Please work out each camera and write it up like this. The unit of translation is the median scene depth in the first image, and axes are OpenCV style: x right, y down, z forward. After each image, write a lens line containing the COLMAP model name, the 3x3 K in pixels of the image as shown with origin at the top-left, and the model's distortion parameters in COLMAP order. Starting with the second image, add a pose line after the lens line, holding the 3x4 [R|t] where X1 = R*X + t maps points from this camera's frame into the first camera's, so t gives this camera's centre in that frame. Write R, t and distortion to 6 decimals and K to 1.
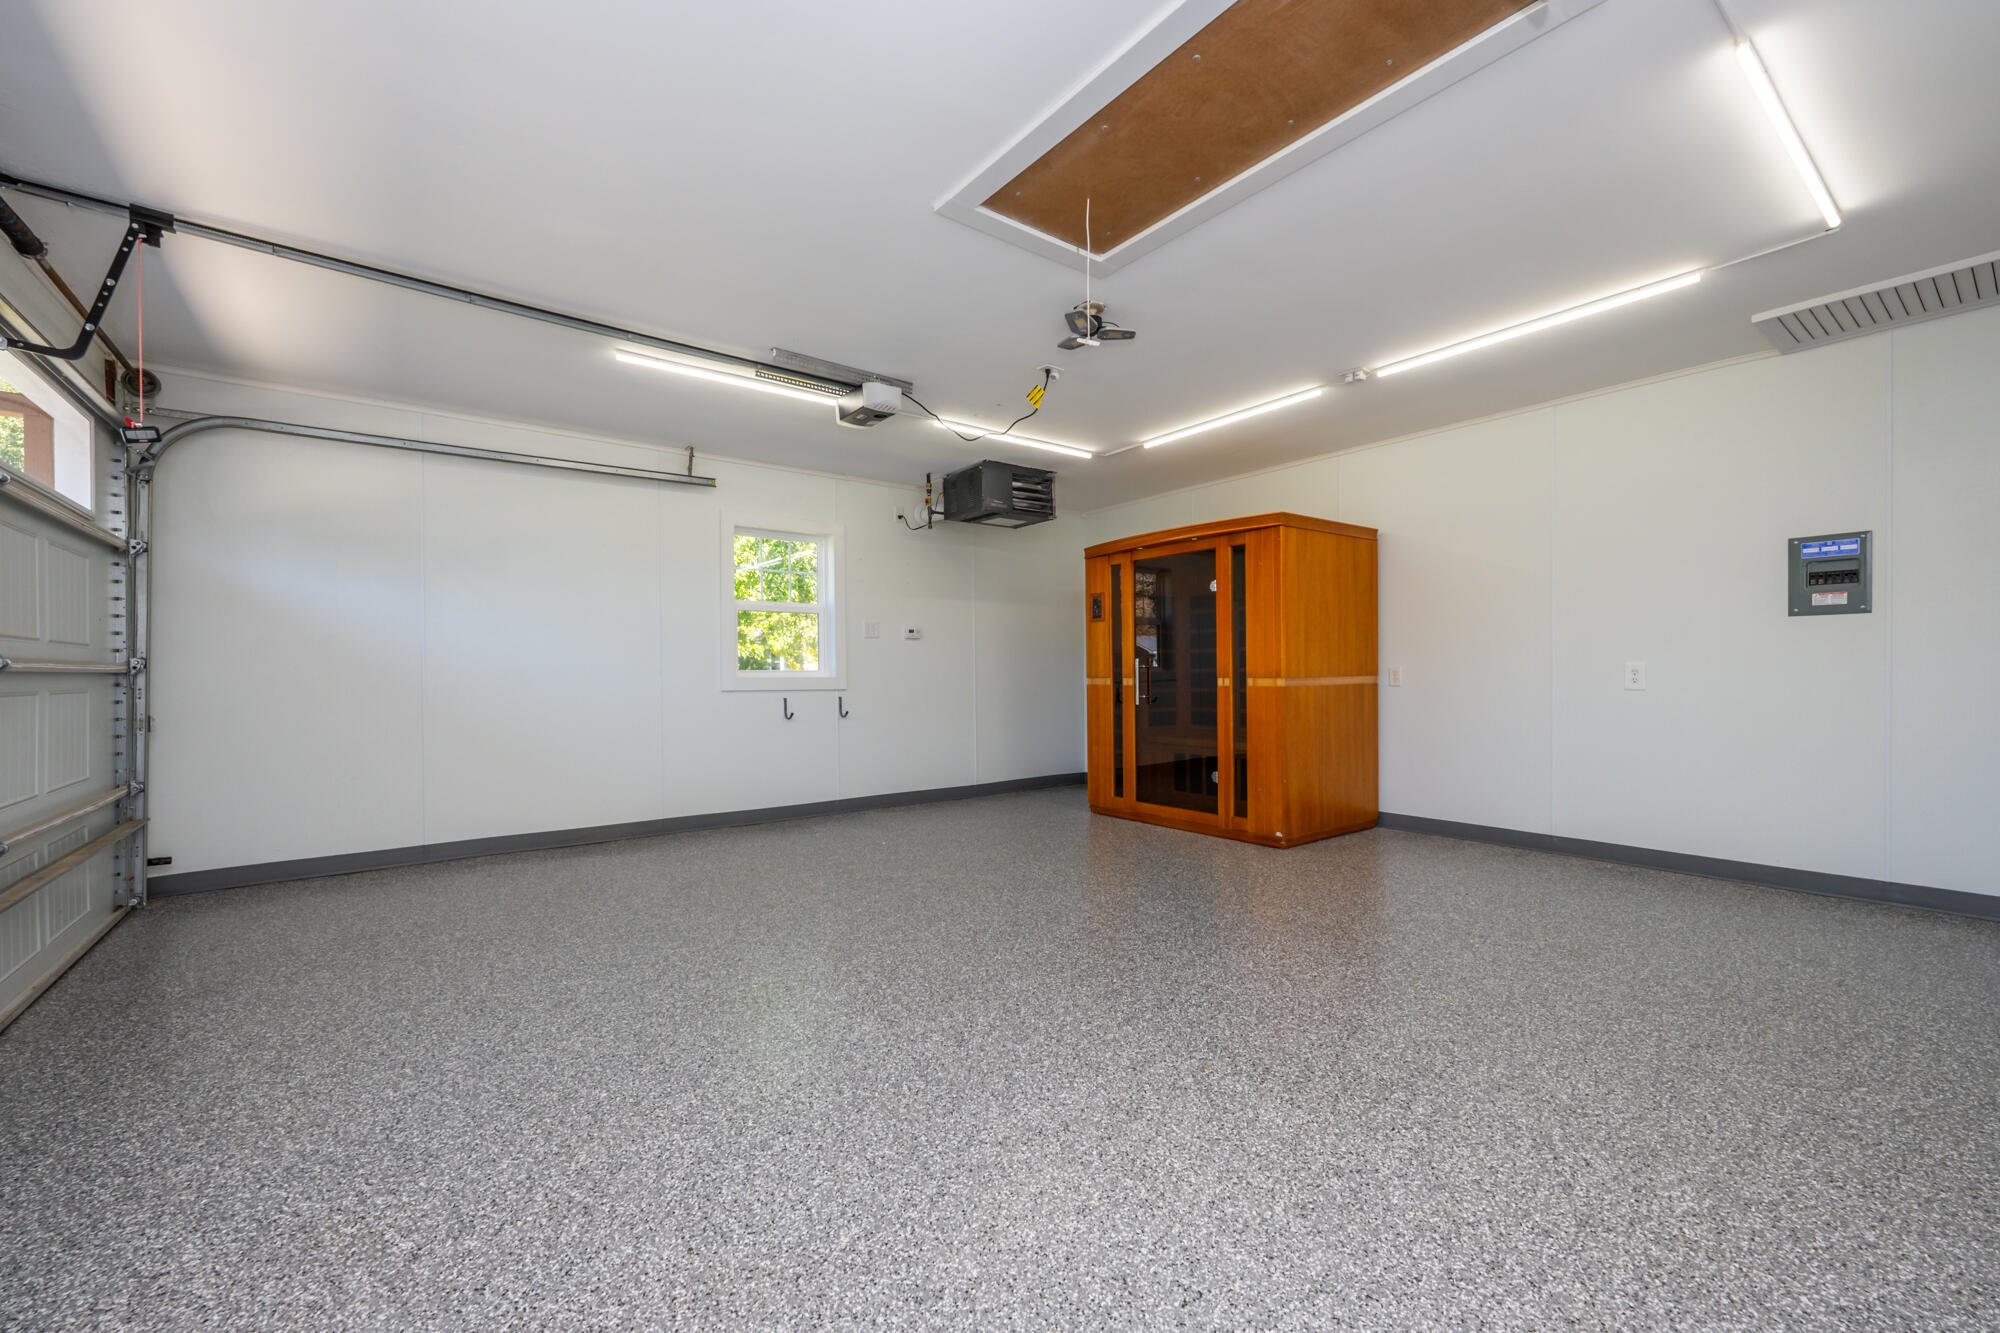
lens RADIAL K [[805.7, 0, 999.9], [0, 805.7, 667.1], [0, 0, 1]] dist [0.001211, -0.000283]
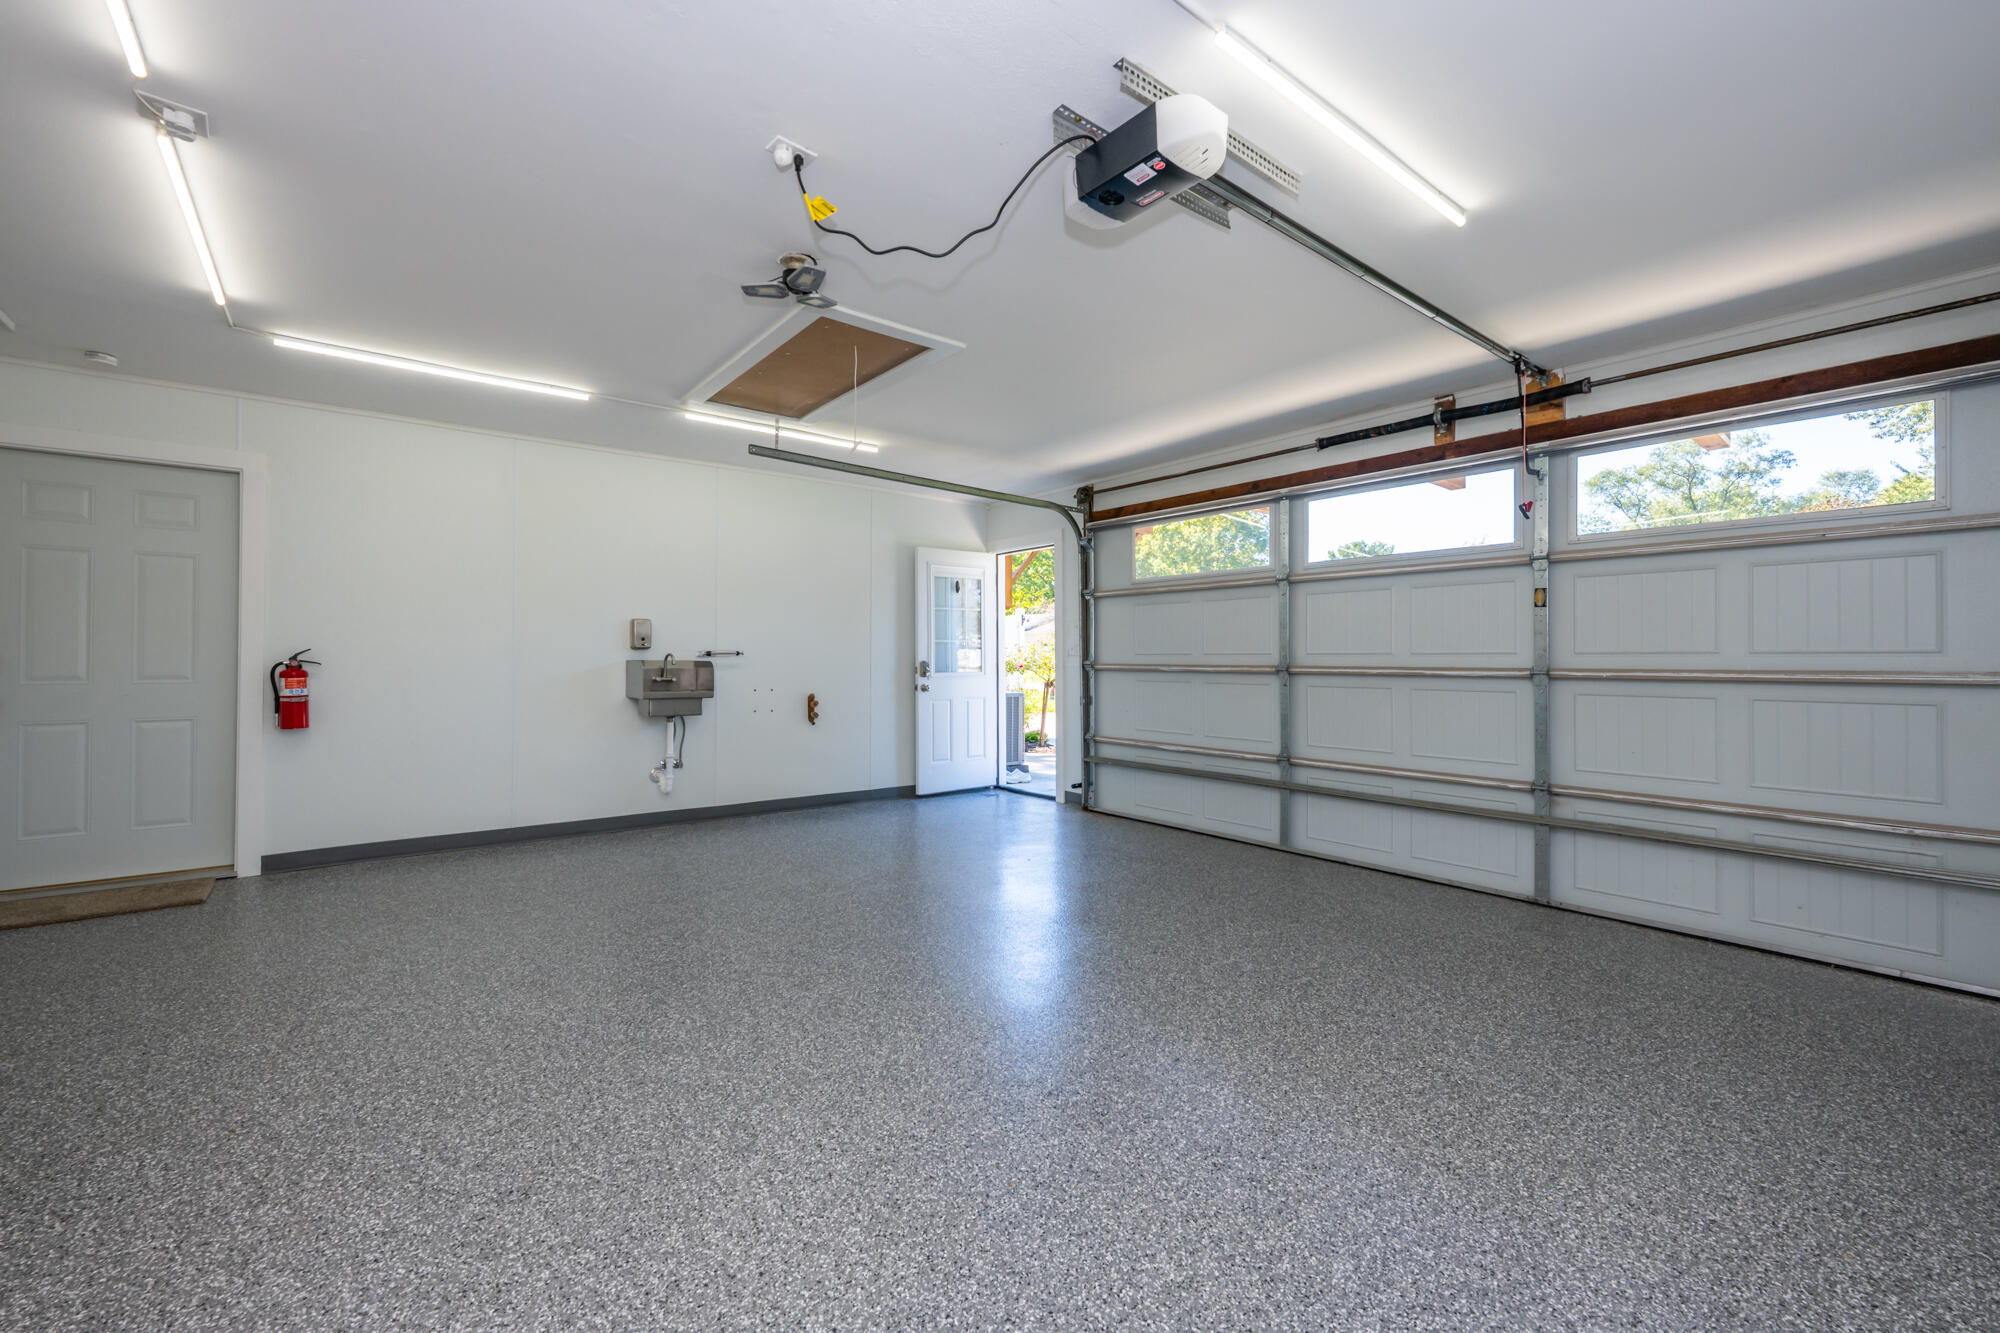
lens RADIAL K [[805.7, 0, 997.9], [0, 805.7, 662.9], [0, 0, 1]] dist [0.001211, -0.000283]
pose [[-0.999570, 0.005041, -0.028875, -0.083401], [0.005045, 0.999987, -0.000071, -0.023526], [0.028874, -0.000217, -0.999583, 2.041121]]
